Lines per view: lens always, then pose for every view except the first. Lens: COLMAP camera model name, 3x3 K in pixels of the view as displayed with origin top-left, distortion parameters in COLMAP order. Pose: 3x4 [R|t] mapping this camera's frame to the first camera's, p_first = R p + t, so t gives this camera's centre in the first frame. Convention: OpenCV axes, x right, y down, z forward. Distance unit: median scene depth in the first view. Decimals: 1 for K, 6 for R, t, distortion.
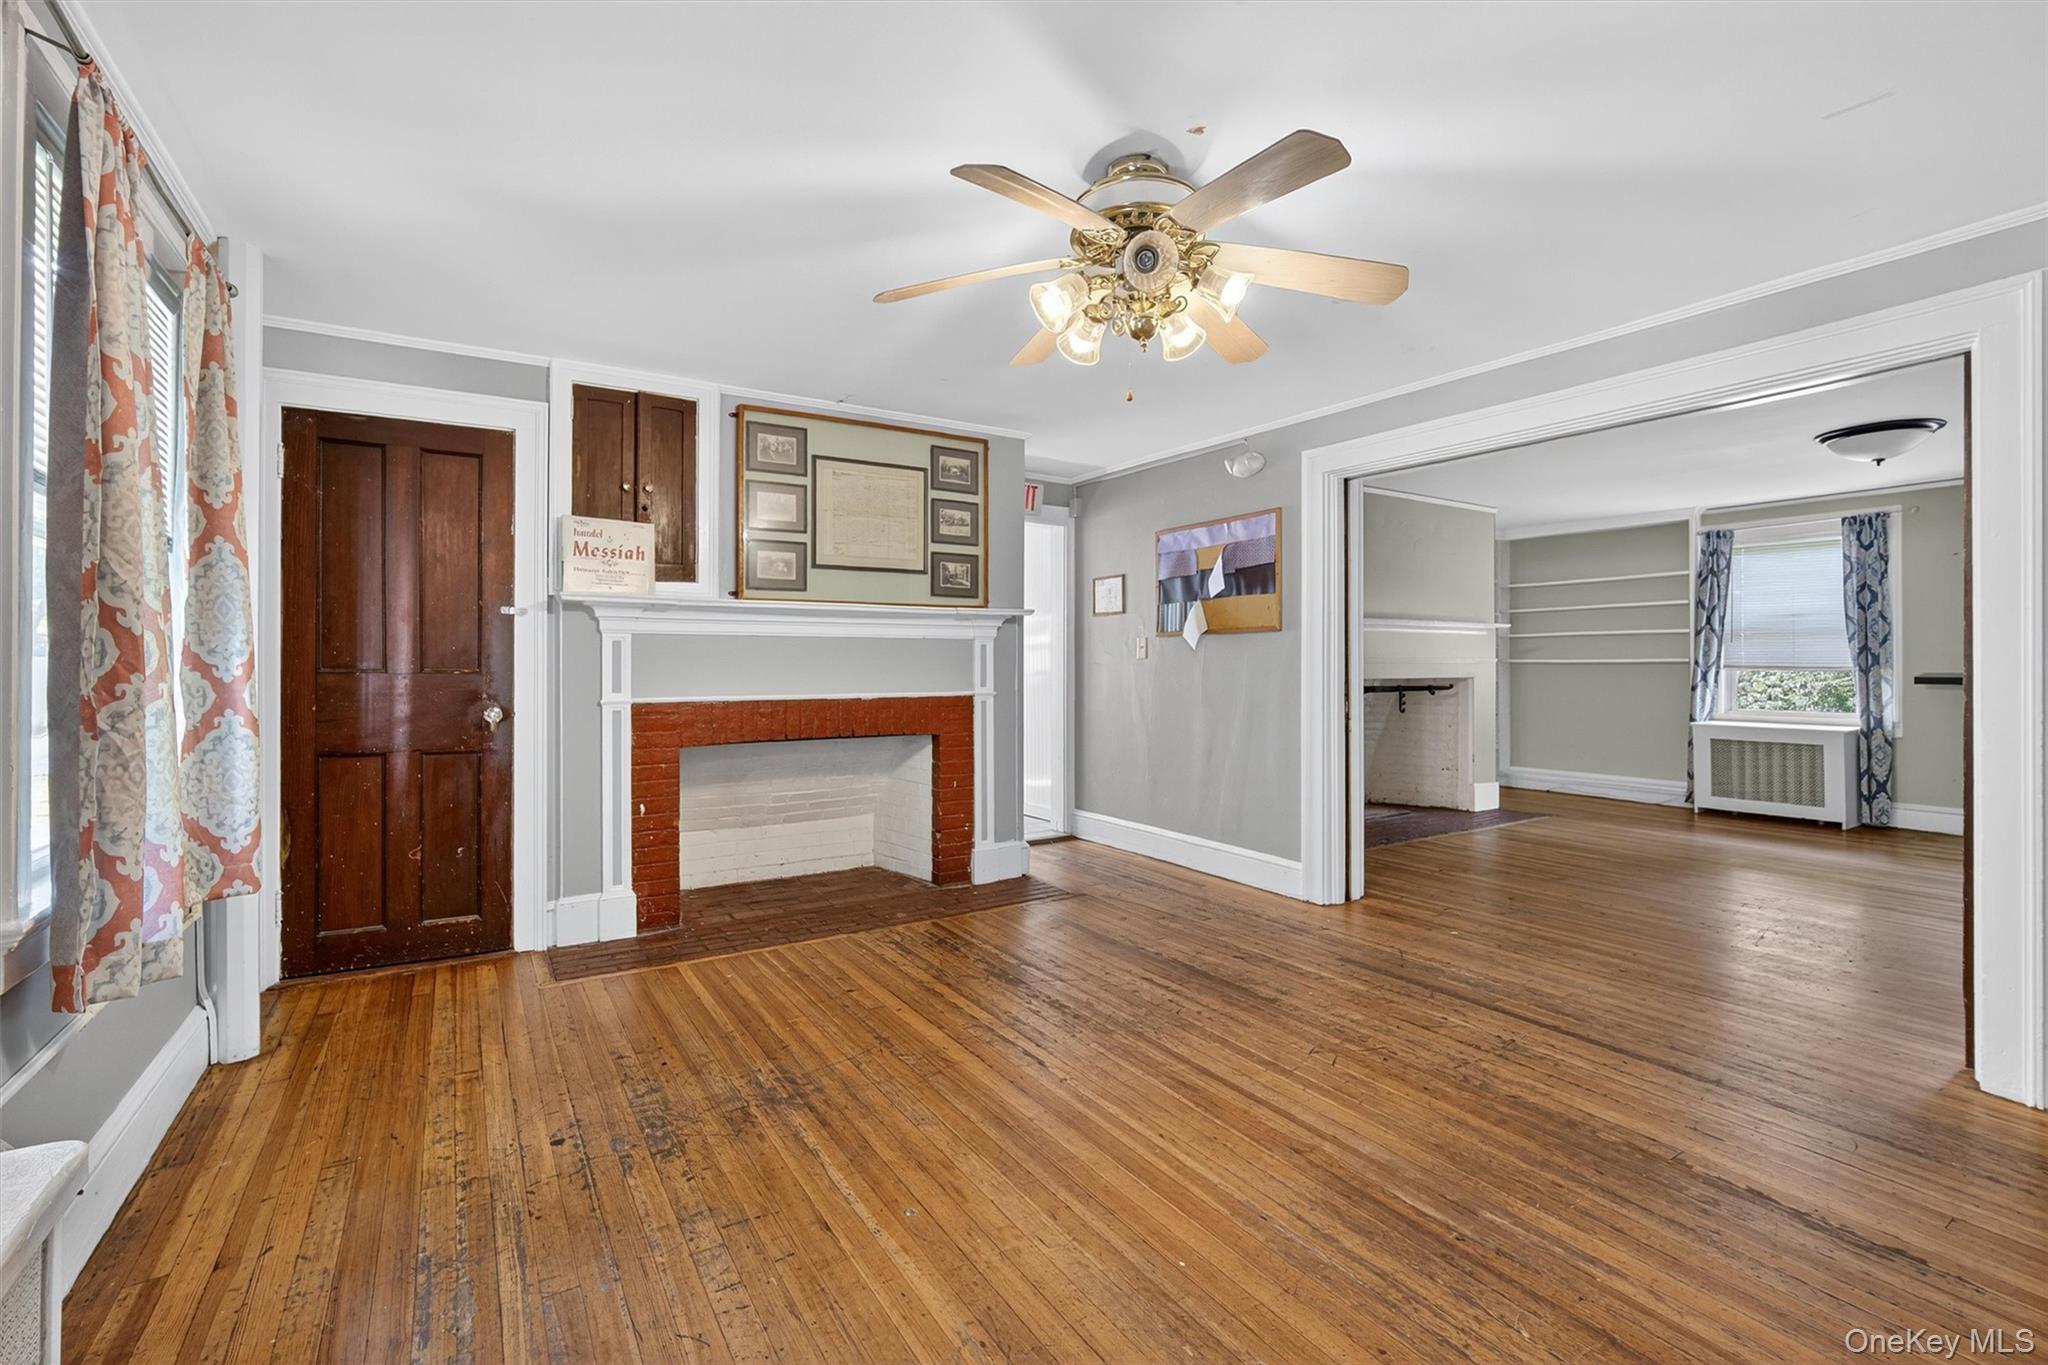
lens RADIAL K [[891.2, 0, 1019.5], [0, 891.2, 673.4], [0, 0, 1]] dist [-0.018797, -0.000621]
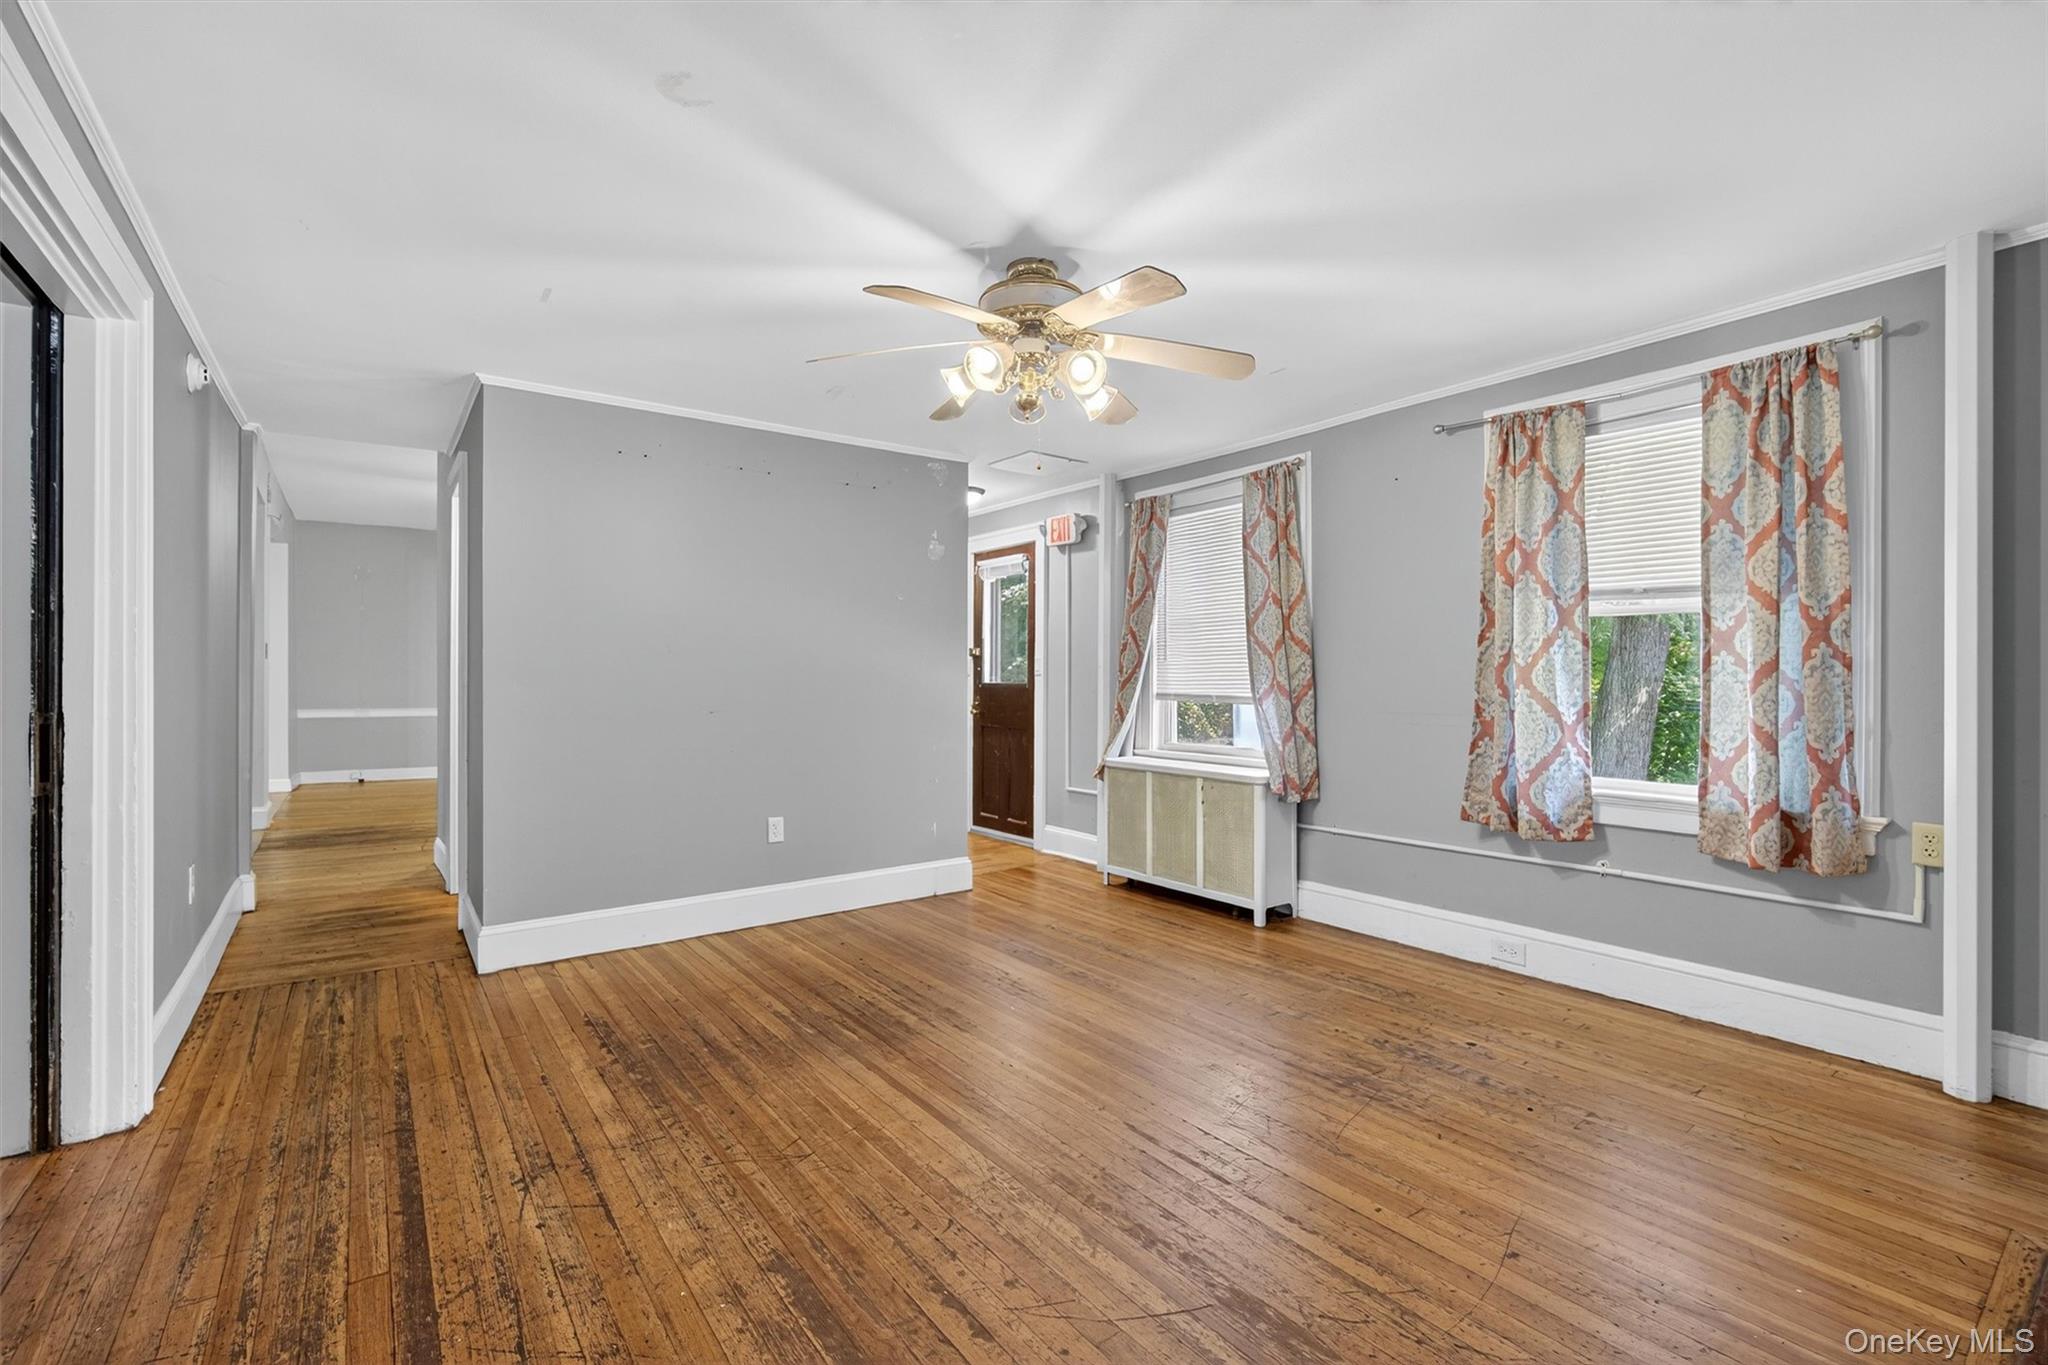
lens RADIAL K [[891.2, 0, 1023.8], [0, 891.2, 681.0], [0, 0, 1]] dist [-0.018797, -0.000621]
pose [[-0.997099, -0.002271, -0.076085, 0.197305], [-0.003068, 0.999942, 0.010361, -0.016919], [0.076057, 0.010564, -0.997047, 1.842250]]
